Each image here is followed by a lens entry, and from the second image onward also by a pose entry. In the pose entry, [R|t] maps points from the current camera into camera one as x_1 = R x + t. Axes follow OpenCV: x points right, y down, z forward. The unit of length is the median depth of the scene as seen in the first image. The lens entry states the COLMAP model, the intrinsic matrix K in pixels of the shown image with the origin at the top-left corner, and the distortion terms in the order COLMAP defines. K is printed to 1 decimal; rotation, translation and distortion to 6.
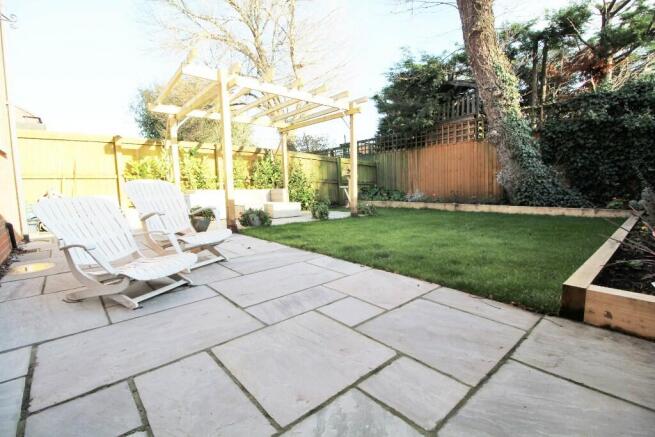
lens RADIAL K [[304.0, 0, 329.9], [0, 304.0, 218.5], [0, 0, 1]] dist [-0.016489, -0.002118]
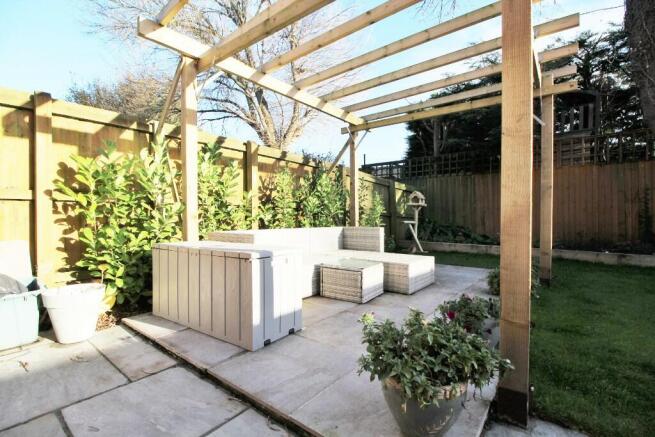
lens RADIAL K [[304.0, 0, 325.5], [0, 304.0, 216.0], [0, 0, 1]] dist [-0.016489, -0.002118]
pose [[0.985907, 0.022905, 0.165720, -0.327870], [-0.006465, 0.995059, -0.099070, -0.063069], [-0.167171, 0.096603, 0.981184, 0.464688]]
